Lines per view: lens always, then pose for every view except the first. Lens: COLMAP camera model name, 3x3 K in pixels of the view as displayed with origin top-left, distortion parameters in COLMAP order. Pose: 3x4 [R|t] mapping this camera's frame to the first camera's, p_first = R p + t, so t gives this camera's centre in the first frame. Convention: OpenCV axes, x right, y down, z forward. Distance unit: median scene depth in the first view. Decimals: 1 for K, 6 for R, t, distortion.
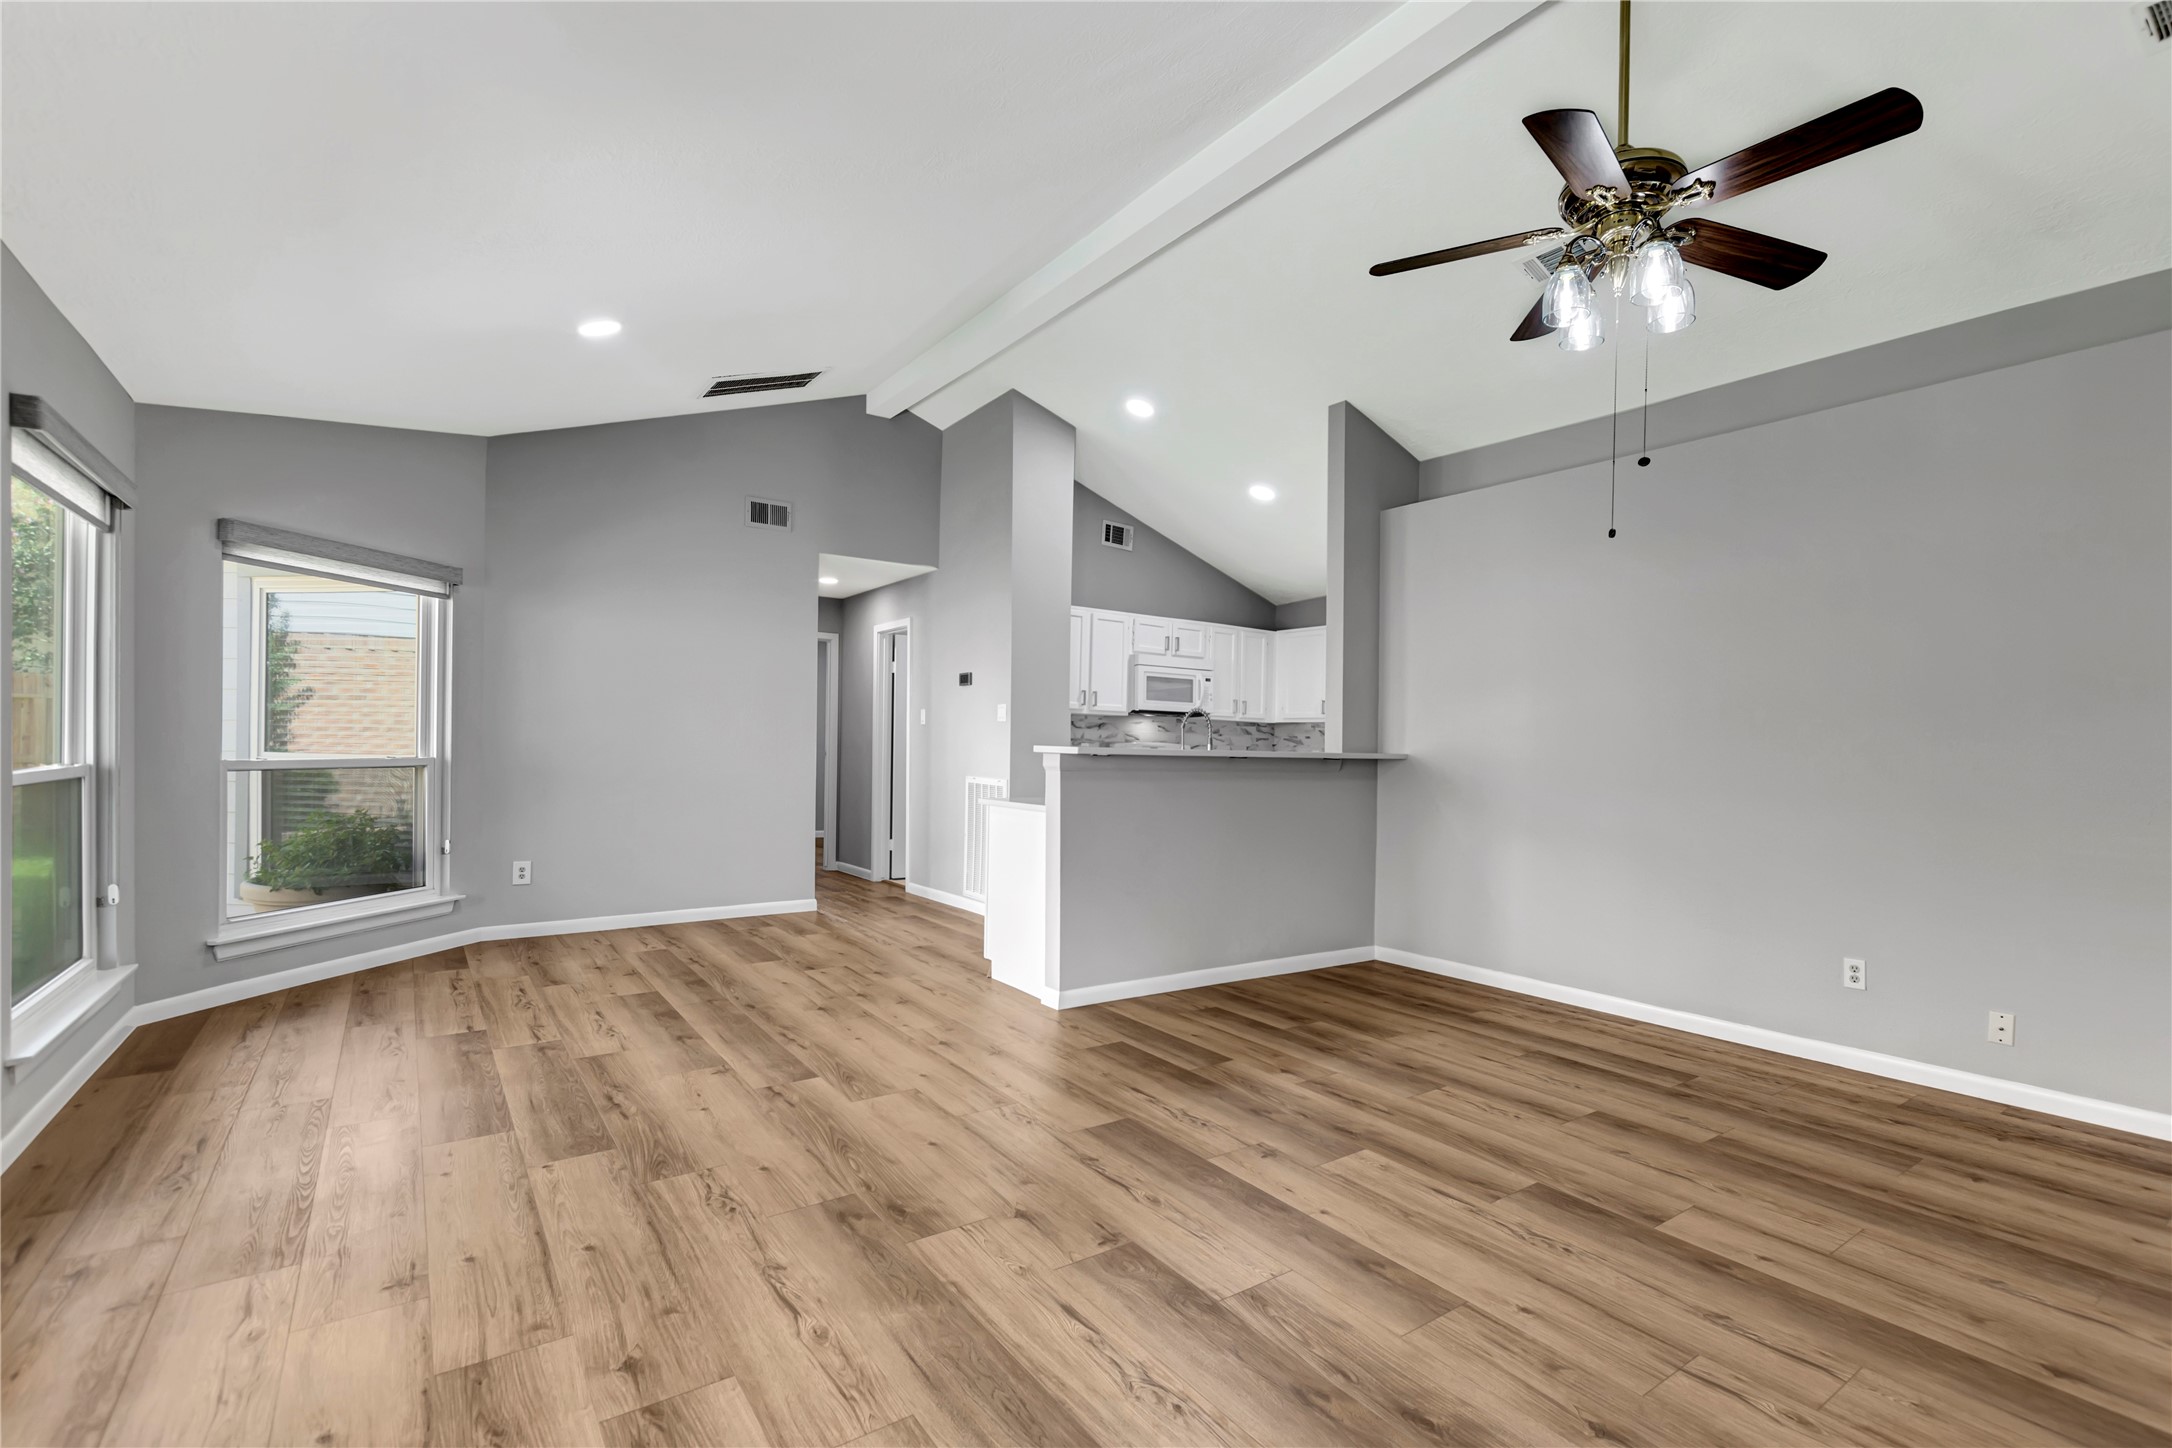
lens RADIAL K [[969.8, 0, 1103.9], [0, 969.8, 738.7], [0, 0, 1]] dist [0.013358, -0.008285]
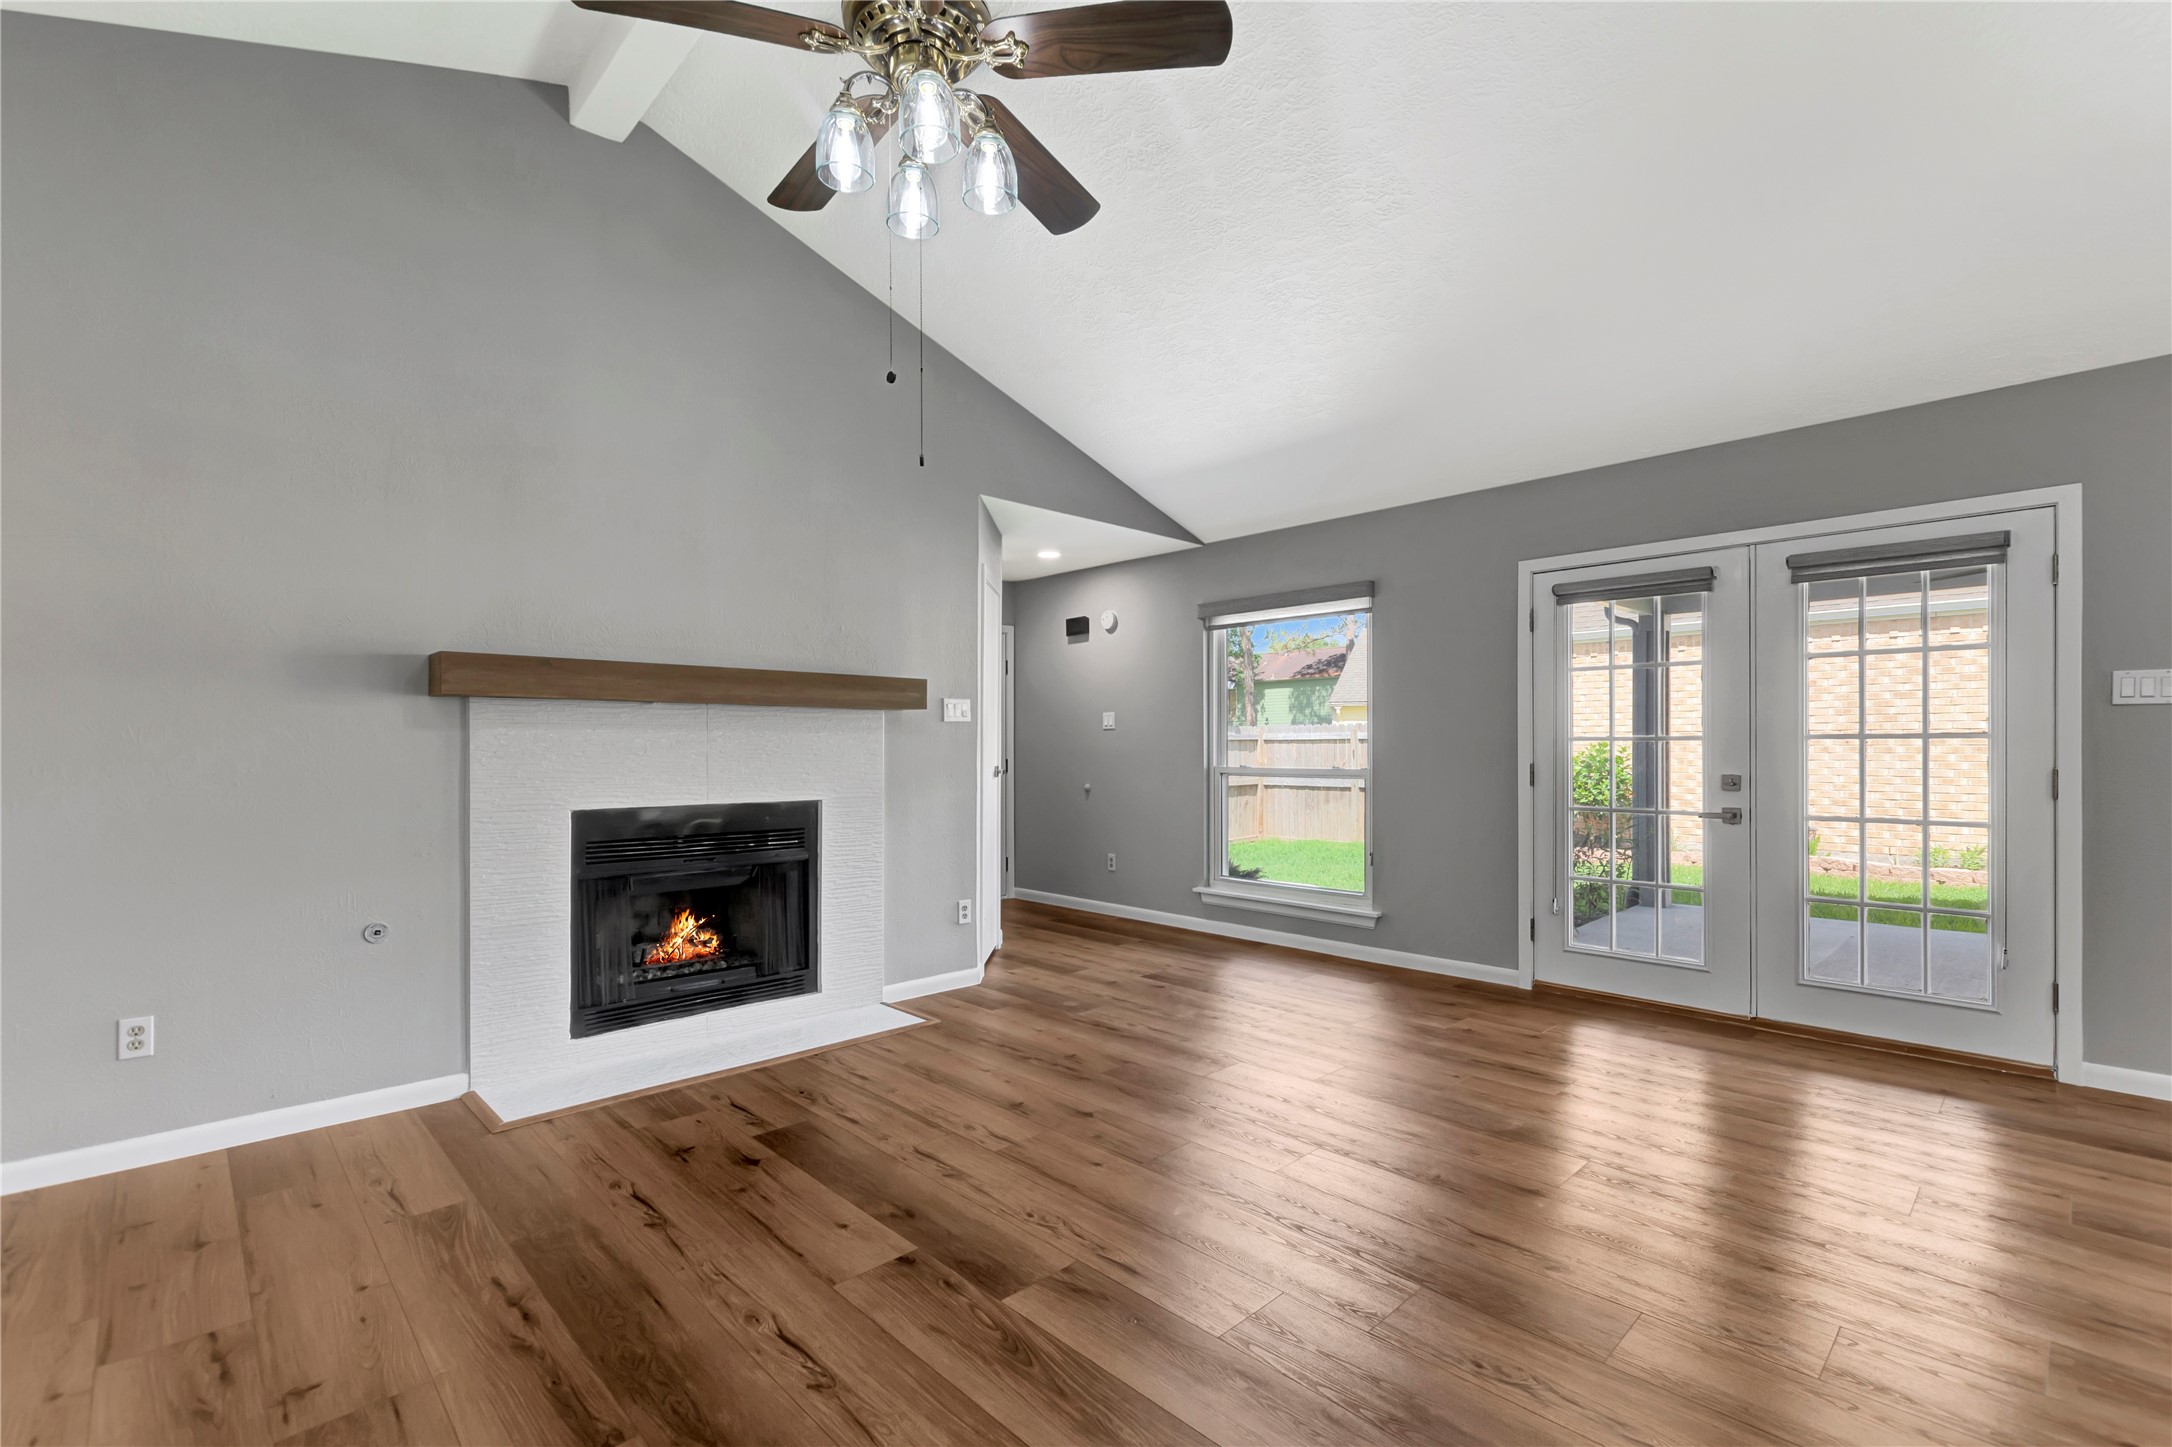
lens RADIAL K [[969.8, 0, 1103.9], [0, 969.8, 738.2], [0, 0, 1]] dist [0.013358, -0.008285]
pose [[-0.988021, -0.018154, -0.153250, 0.414380], [-0.016800, 0.999808, -0.010126, 0.012856], [0.153404, -0.007430, -0.988136, 1.502219]]
